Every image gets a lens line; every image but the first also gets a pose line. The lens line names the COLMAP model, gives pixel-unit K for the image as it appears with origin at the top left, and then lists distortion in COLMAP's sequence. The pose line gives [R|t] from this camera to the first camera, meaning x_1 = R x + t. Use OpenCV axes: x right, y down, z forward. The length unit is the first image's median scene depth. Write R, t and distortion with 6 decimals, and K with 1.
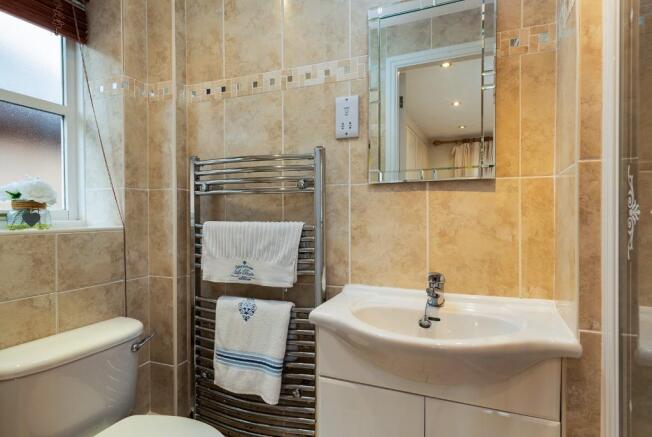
lens RADIAL K [[356.6, 0, 327.2], [0, 356.6, 220.5], [0, 0, 1]] dist [0.001518, 0.000121]
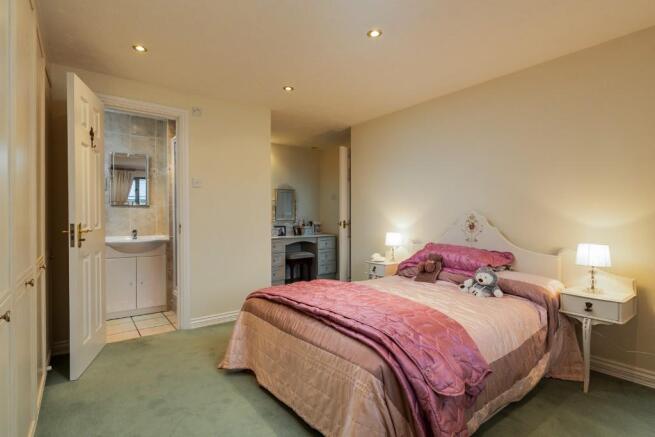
lens RADIAL K [[336.2, 0, 327.8], [0, 336.2, 220.8], [0, 0, 1]] dist [0.001435, 0.000080]
pose [[0.515272, -0.002772, 0.857022, -1.666453], [0.011431, 0.999928, -0.003639, 0.086151], [-0.856951, 0.011671, 0.515267, -2.538242]]
